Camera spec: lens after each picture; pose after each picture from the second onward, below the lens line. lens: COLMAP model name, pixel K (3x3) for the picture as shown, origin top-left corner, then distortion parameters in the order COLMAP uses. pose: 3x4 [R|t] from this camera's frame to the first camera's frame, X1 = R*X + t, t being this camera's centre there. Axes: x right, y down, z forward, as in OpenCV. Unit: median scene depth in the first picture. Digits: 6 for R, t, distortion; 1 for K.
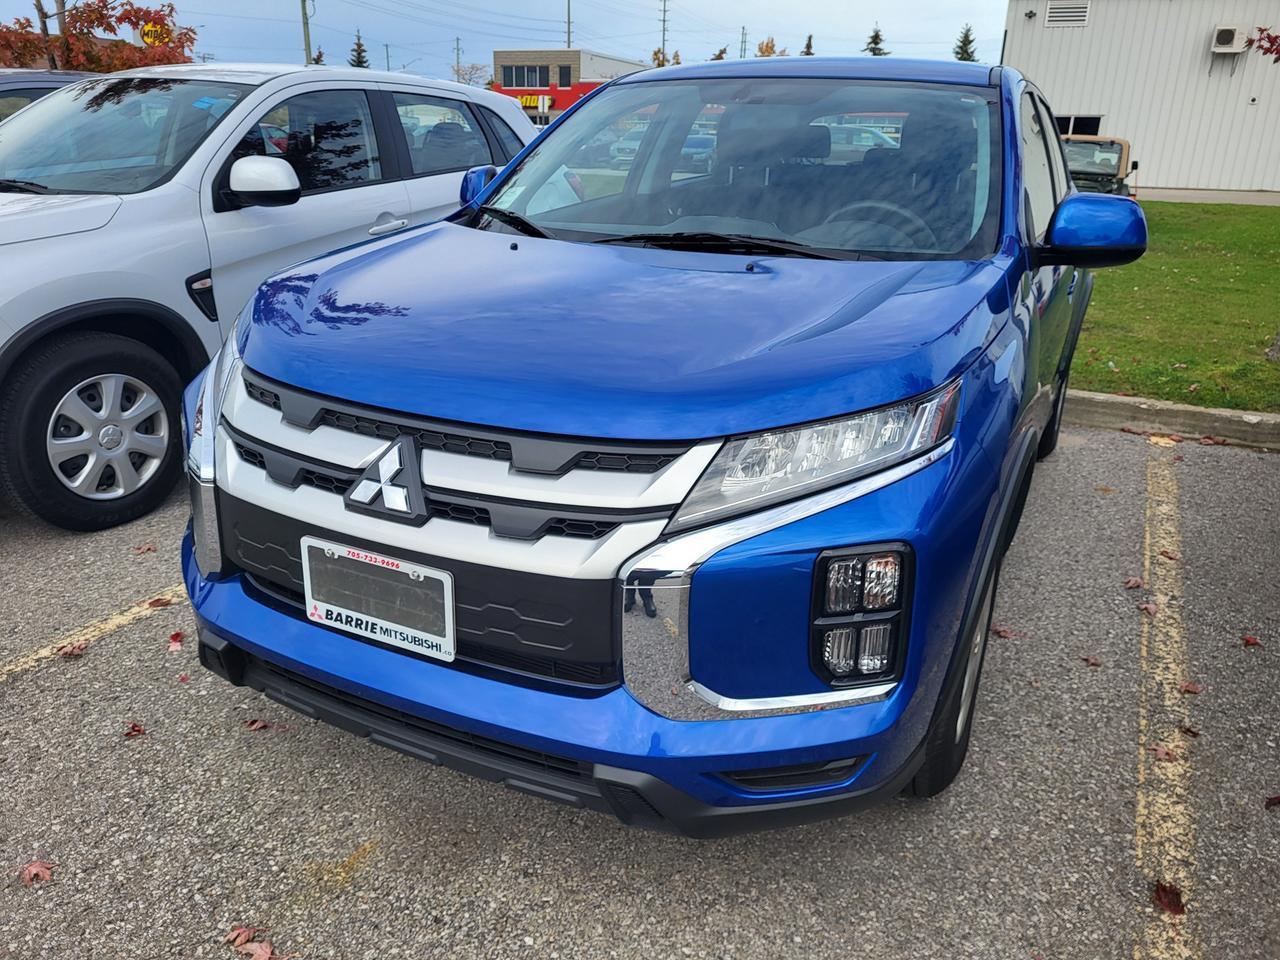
lens RADIAL K [[937.1, 0, 642.1], [0, 937.1, 491.8], [0, 0, 1]] dist [0.022156, -0.009631]
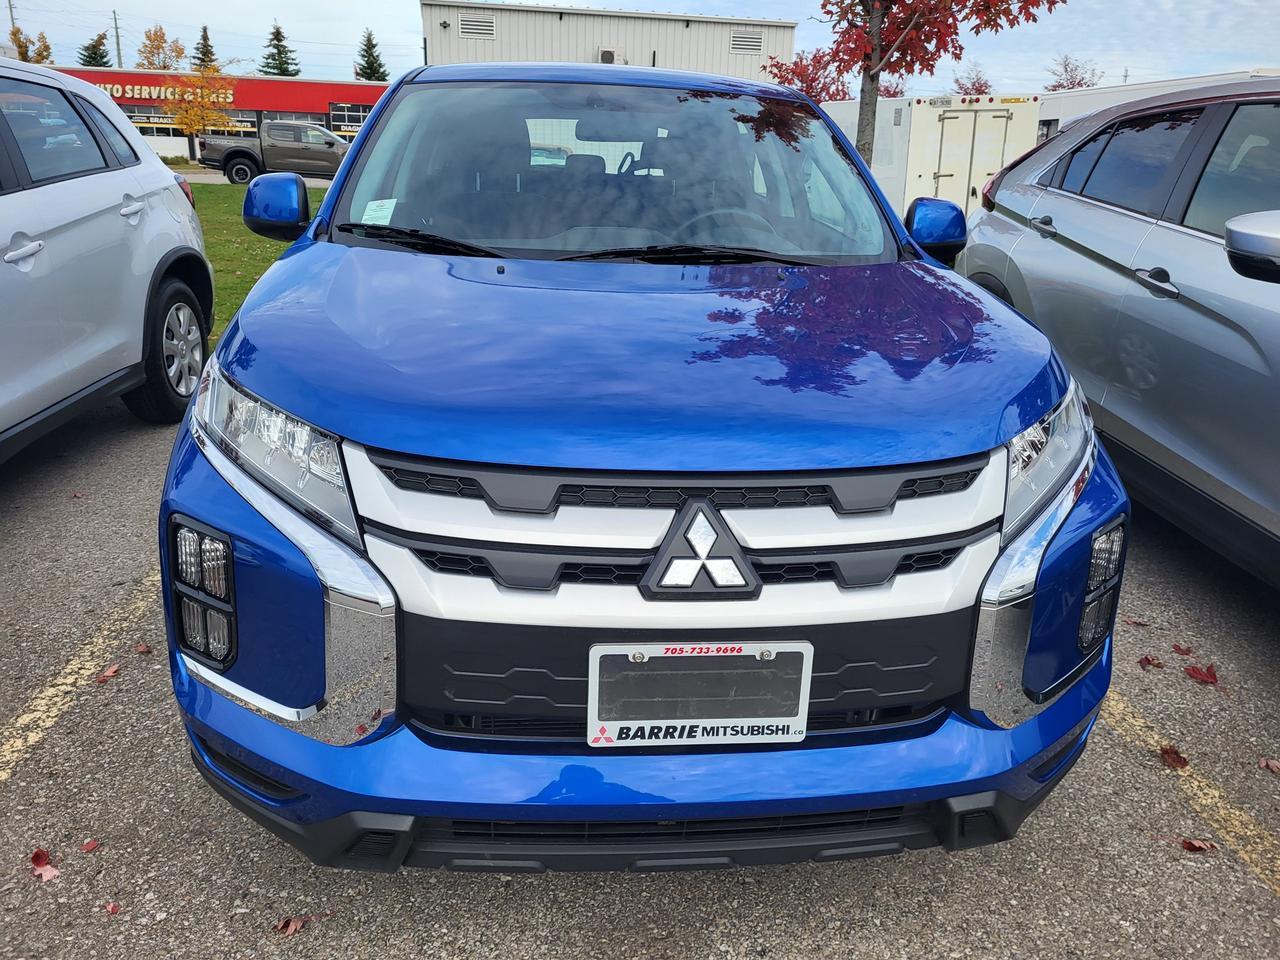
lens RADIAL K [[937.1, 0, 642.1], [0, 937.1, 491.8], [0, 0, 1]] dist [0.022156, -0.009631]
pose [[0.852670, -0.170709, 0.493774, -0.708622], [0.171568, 0.984190, 0.043985, -0.110914], [-0.493476, 0.047211, 0.868477, 0.289826]]
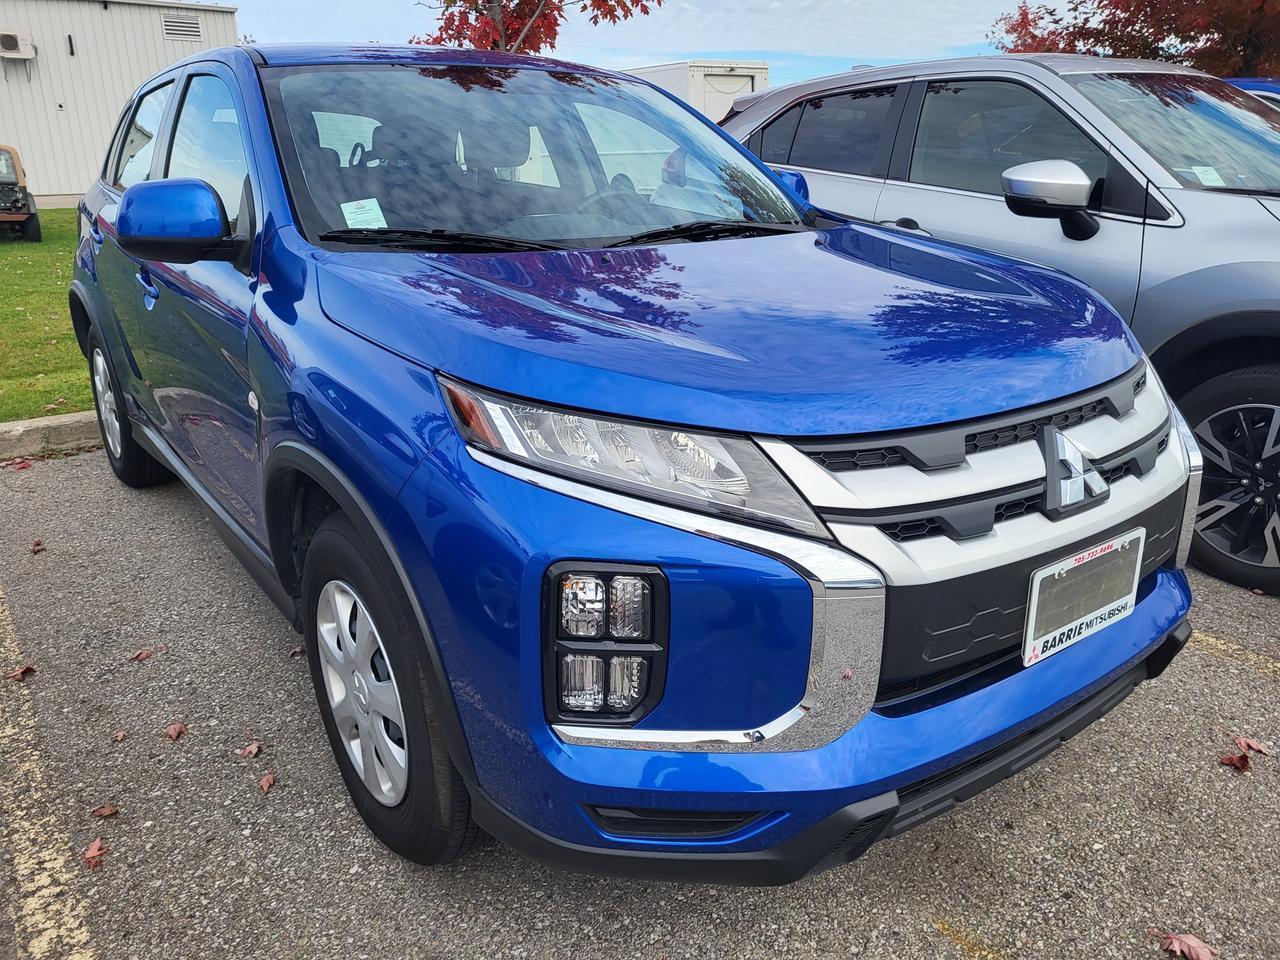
lens RADIAL K [[935.1, 0, 640.0], [0, 935.1, 480.0], [0, 0, 1]] dist [0.018050, -0.005147]
pose [[0.476378, -0.316711, 0.820218, -1.244816], [0.329910, 0.929098, 0.167143, -0.304433], [-0.814999, 0.190975, 0.547088, 0.824948]]
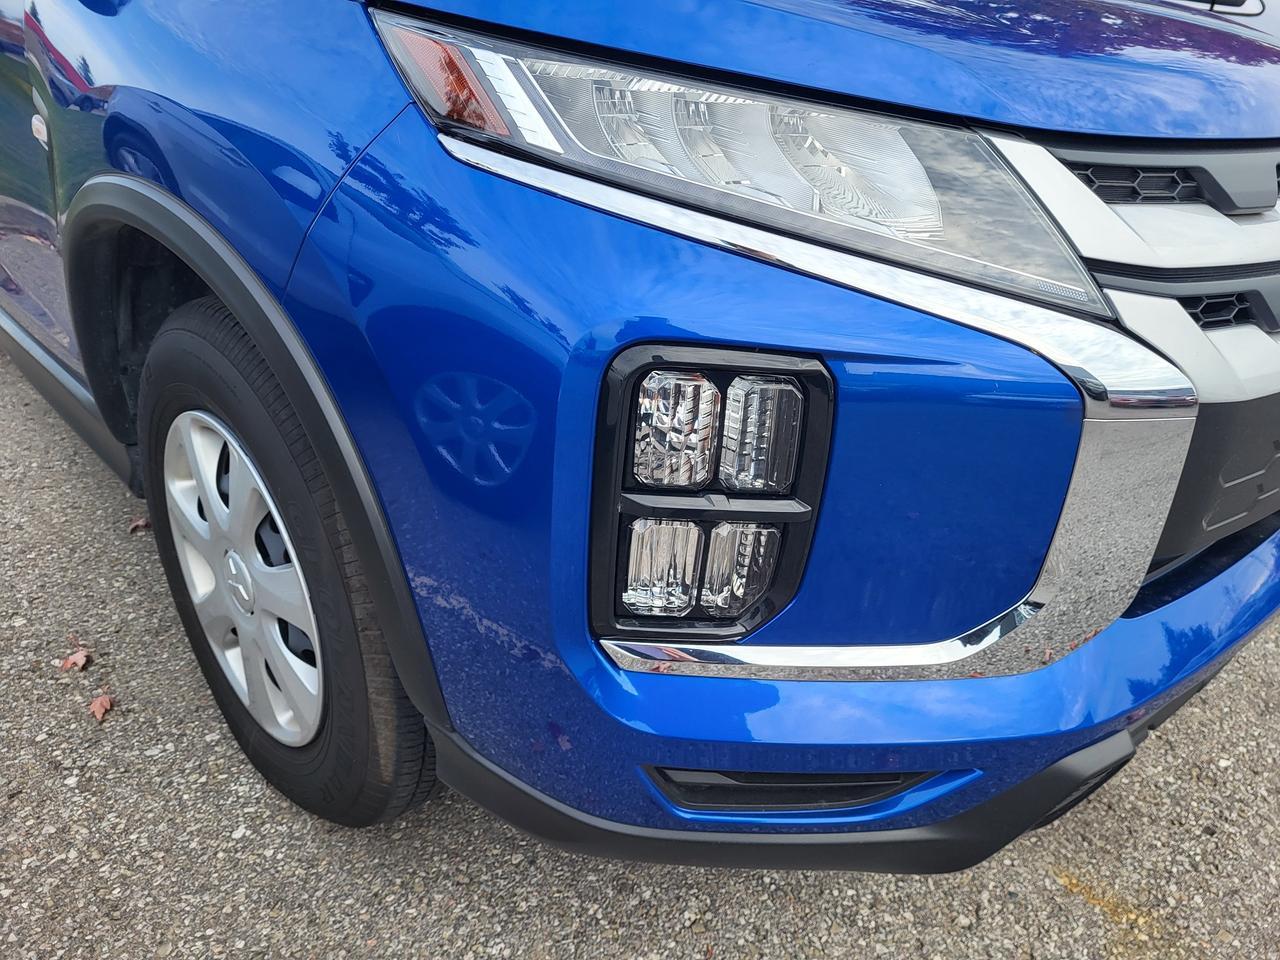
lens RADIAL K [[953.8, 0, 644.1], [0, 953.8, 497.0], [0, 0, 1]] dist [0.020355, -0.012895]
pose [[0.373061, -0.431498, 0.821362, -1.026557], [0.285312, 0.895729, 0.340978, -0.213305], [-0.882849, 0.107139, 0.457273, 1.139716]]
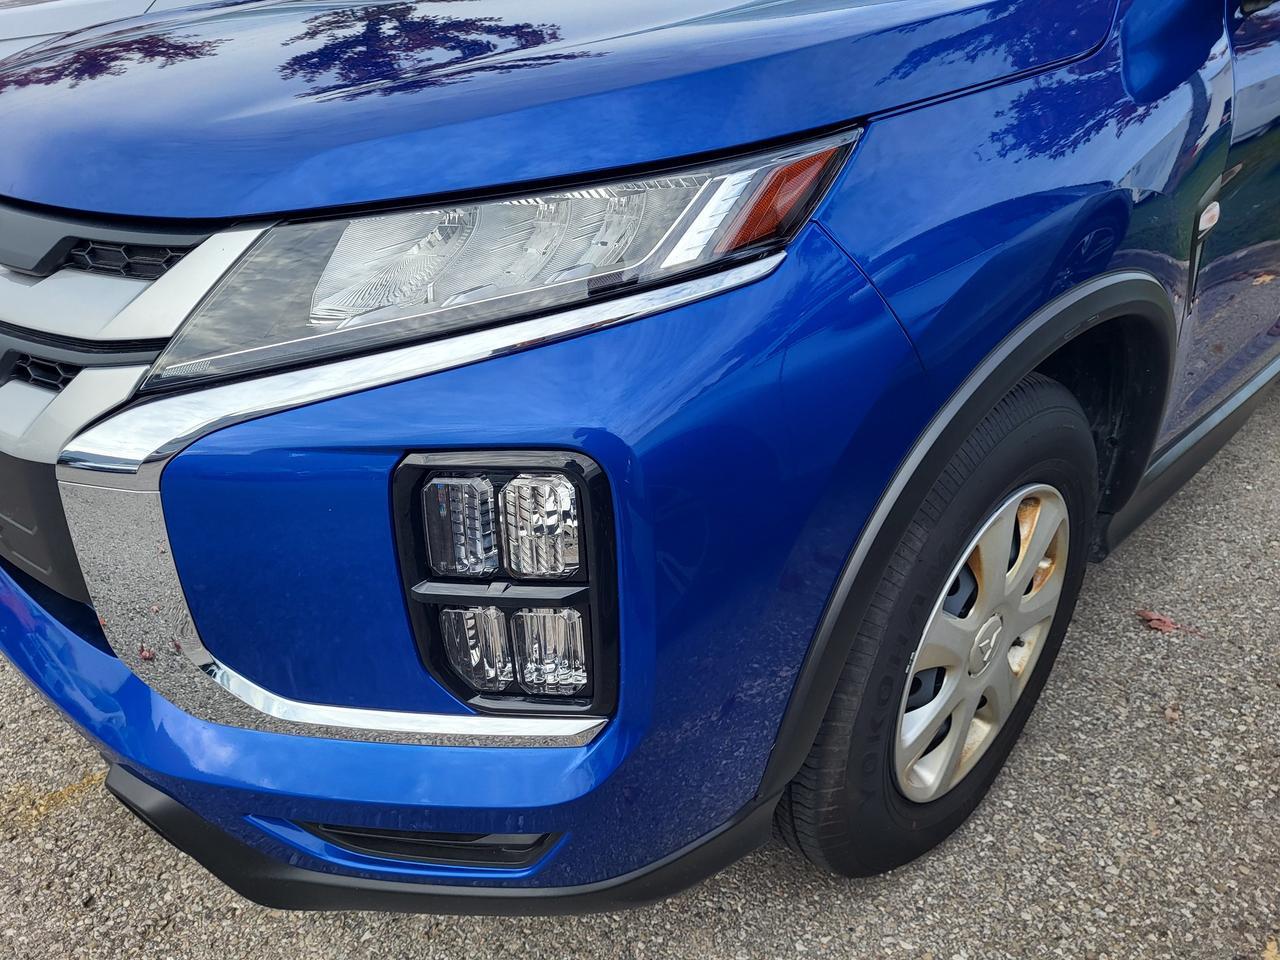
lens RADIAL K [[953.8, 0, 644.1], [0, 953.8, 497.0], [0, 0, 1]] dist [0.020355, -0.012895]
pose [[0.948602, 0.113916, -0.295260, 0.427621], [-0.076959, 0.987998, 0.133932, 0.007447], [0.306973, -0.104326, 0.945983, 0.508116]]
